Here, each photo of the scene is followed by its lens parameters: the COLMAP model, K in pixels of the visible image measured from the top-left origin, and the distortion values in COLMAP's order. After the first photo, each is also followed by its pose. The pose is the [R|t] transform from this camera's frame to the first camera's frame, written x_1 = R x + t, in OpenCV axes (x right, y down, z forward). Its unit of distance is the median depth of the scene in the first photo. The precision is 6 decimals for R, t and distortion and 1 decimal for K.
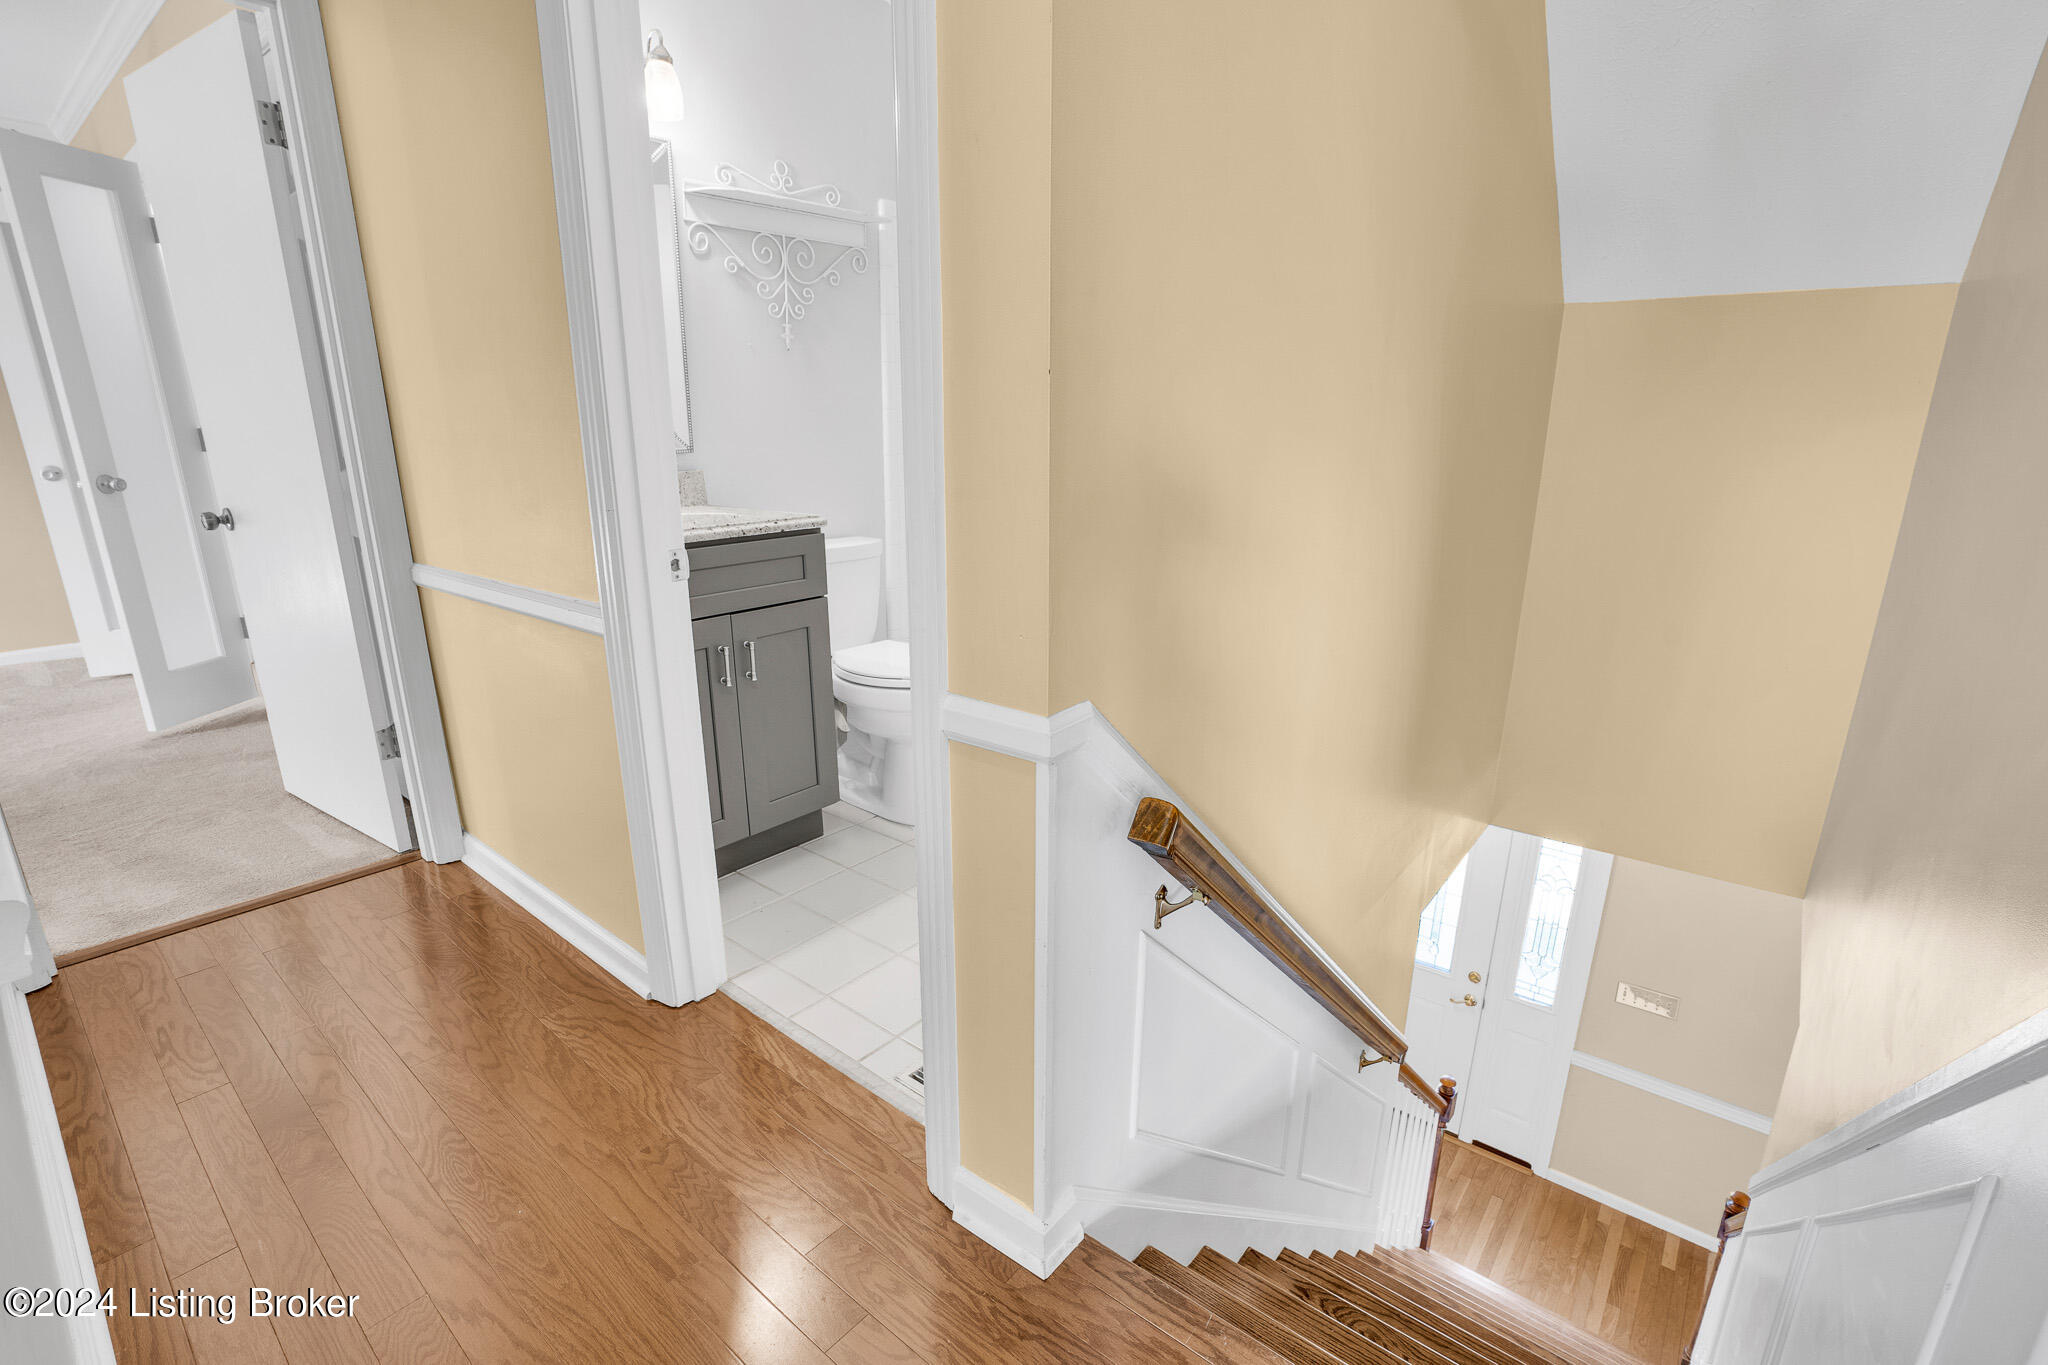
lens RADIAL K [[945.9, 0, 1016.2], [0, 945.9, 683.7], [0, 0, 1]] dist [-0.051415, 0.005486]
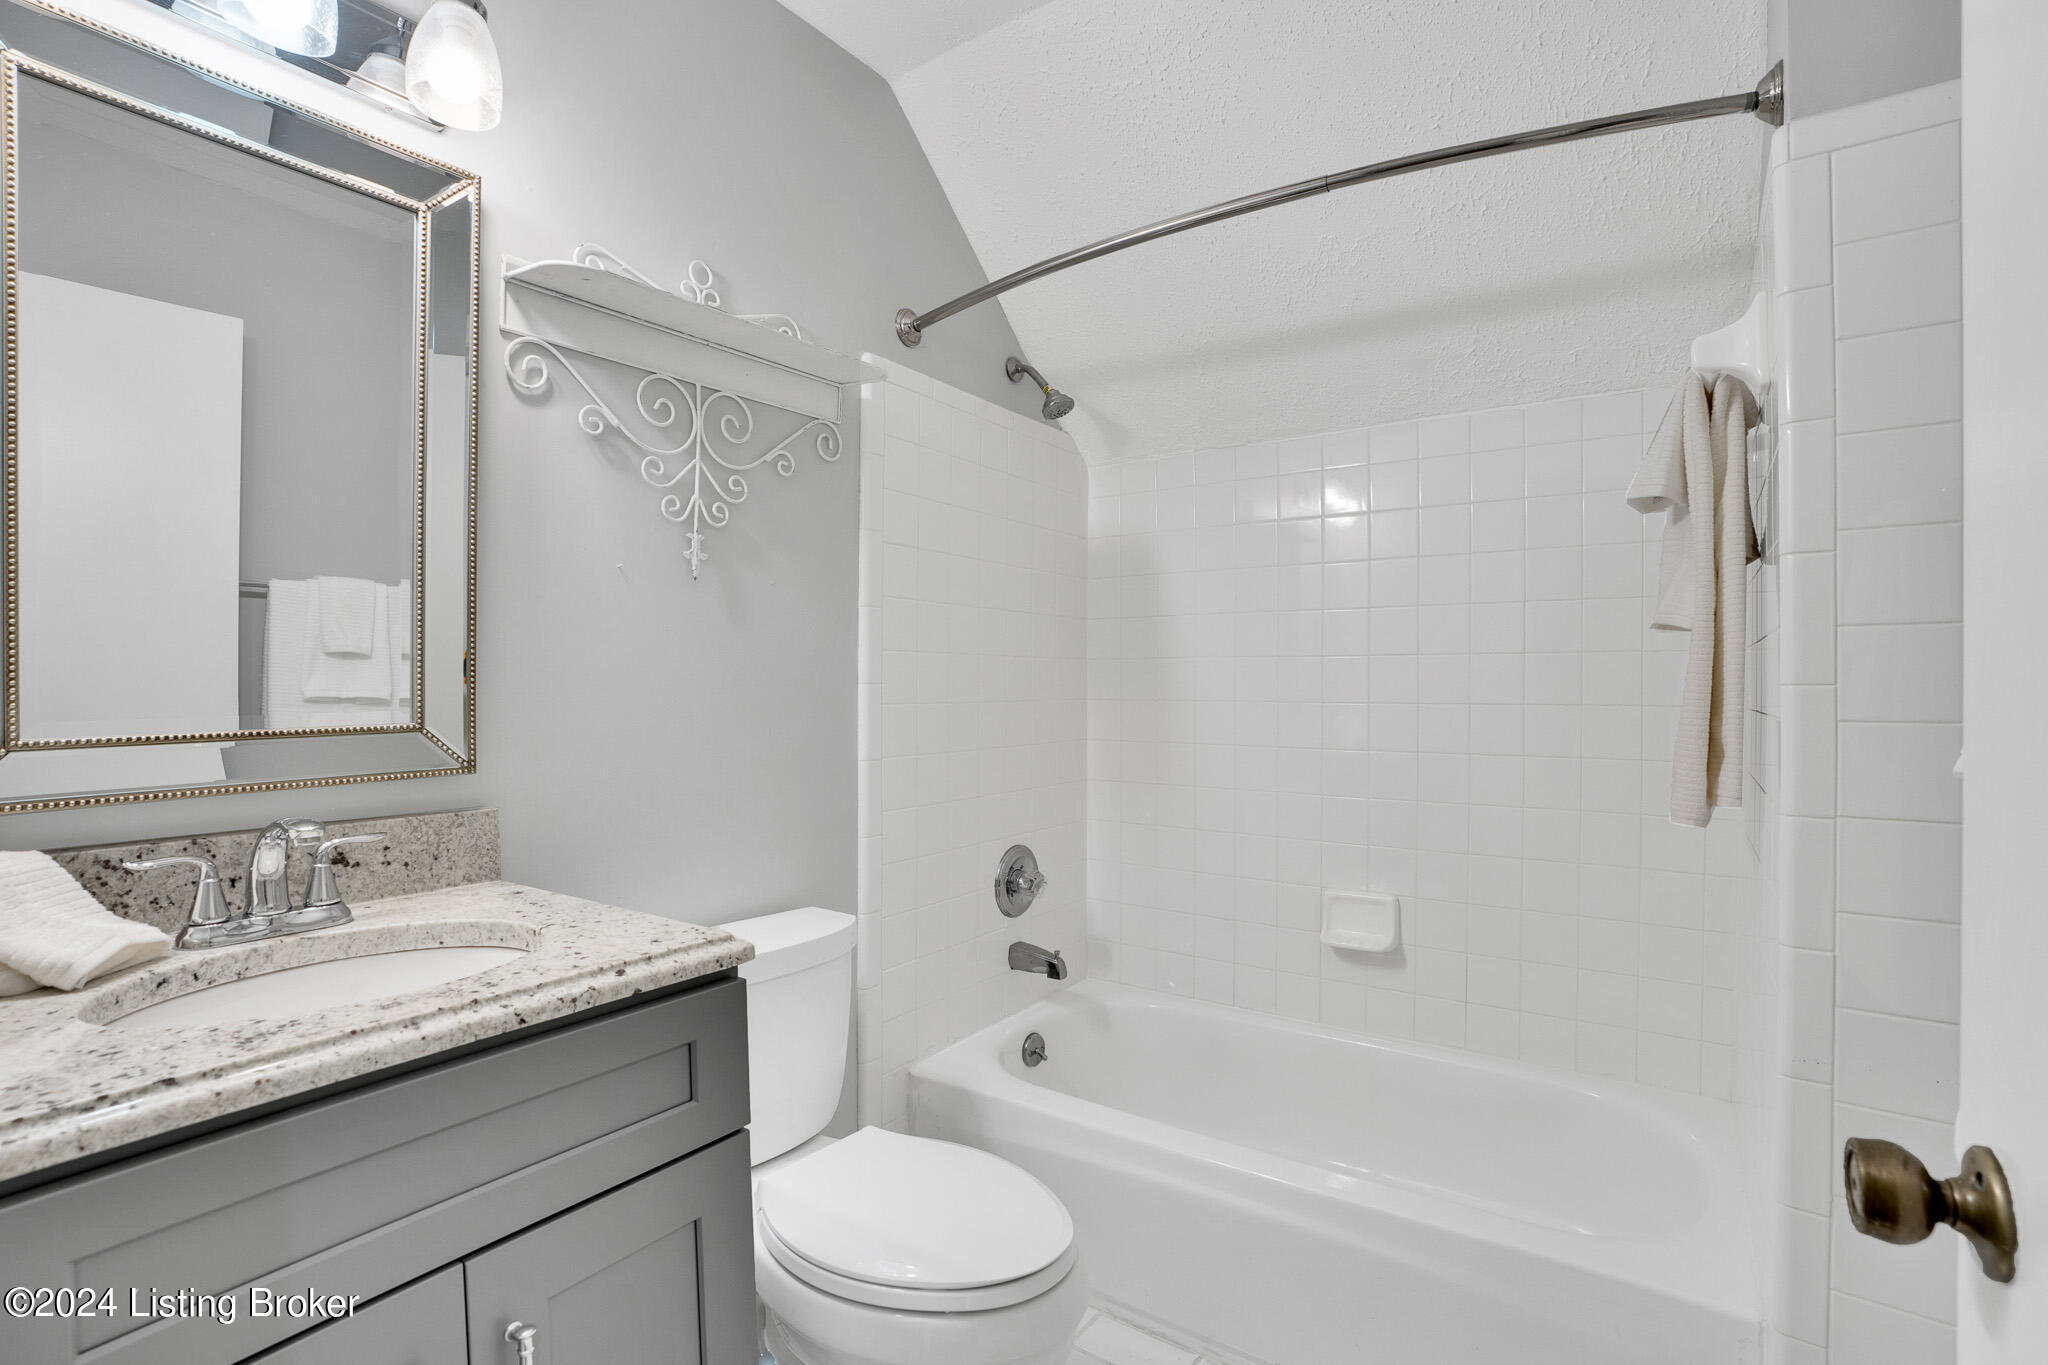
lens RADIAL K [[945.9, 0, 1031.0], [0, 945.9, 681.1], [0, 0, 1]] dist [-0.051415, 0.005486]
pose [[0.995746, -0.004531, 0.092031, -0.104541], [0.029642, 0.961447, -0.273387, -0.151653], [-0.087244, 0.274952, 0.957492, 0.502906]]
